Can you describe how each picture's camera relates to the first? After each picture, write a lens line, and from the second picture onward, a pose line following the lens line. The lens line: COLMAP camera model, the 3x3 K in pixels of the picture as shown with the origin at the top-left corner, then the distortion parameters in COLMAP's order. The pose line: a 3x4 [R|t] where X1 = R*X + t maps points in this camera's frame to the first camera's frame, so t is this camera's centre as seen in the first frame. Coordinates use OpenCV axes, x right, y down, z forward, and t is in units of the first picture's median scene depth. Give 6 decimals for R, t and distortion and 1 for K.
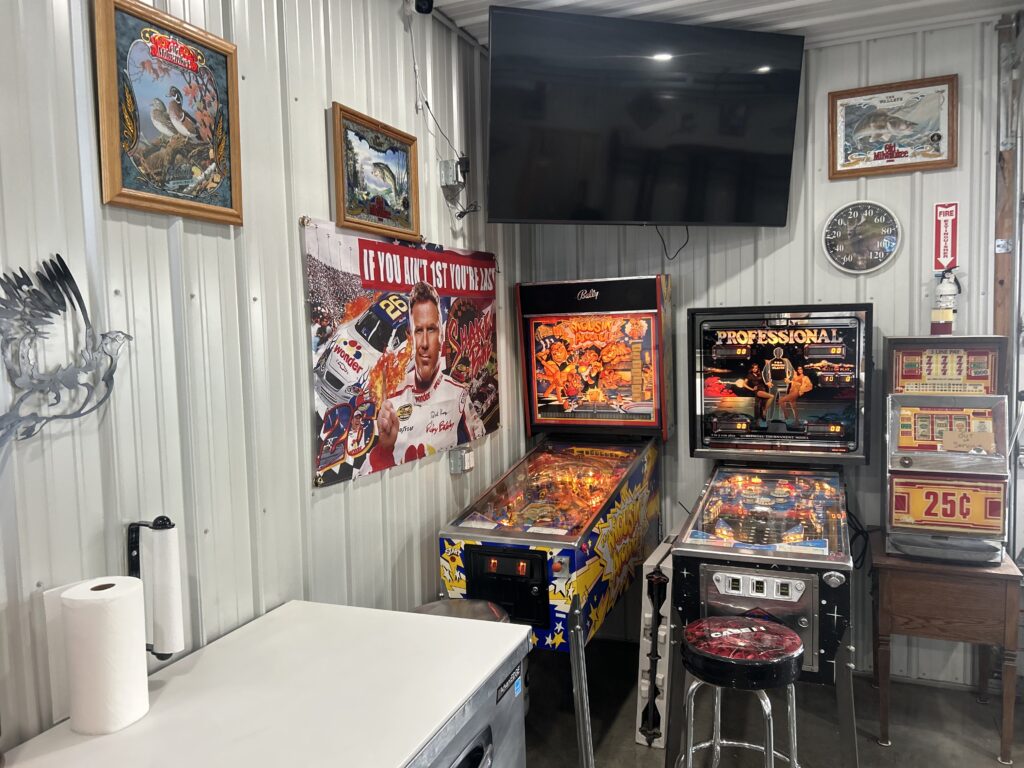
lens RADIAL K [[767.7, 0, 512.0], [0, 767.7, 384.0], [0, 0, 1]] dist [0.082212, -0.091436]
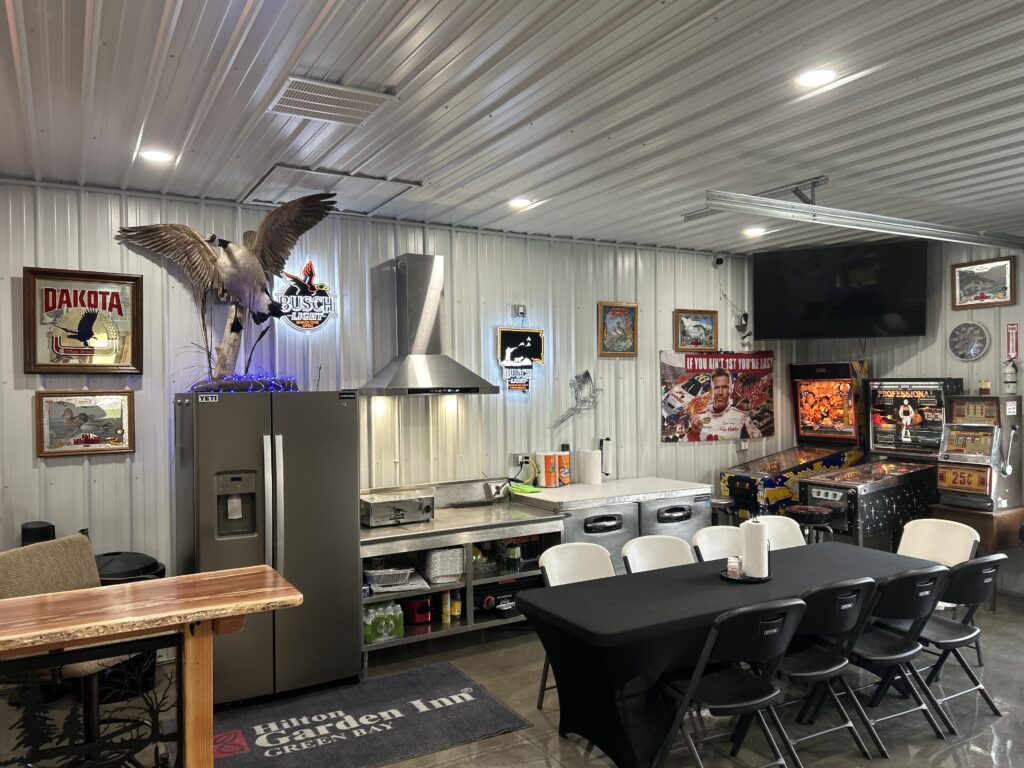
lens RADIAL K [[774.4, 0, 511.5], [0, 774.4, 388.2], [0, 0, 1]] dist [0.045549, -0.047729]
pose [[0.787029, 0.018346, -0.616643, 0.876299], [-0.050754, 0.998095, -0.035084, 0.050852], [0.614824, 0.058909, 0.786461, -1.322058]]
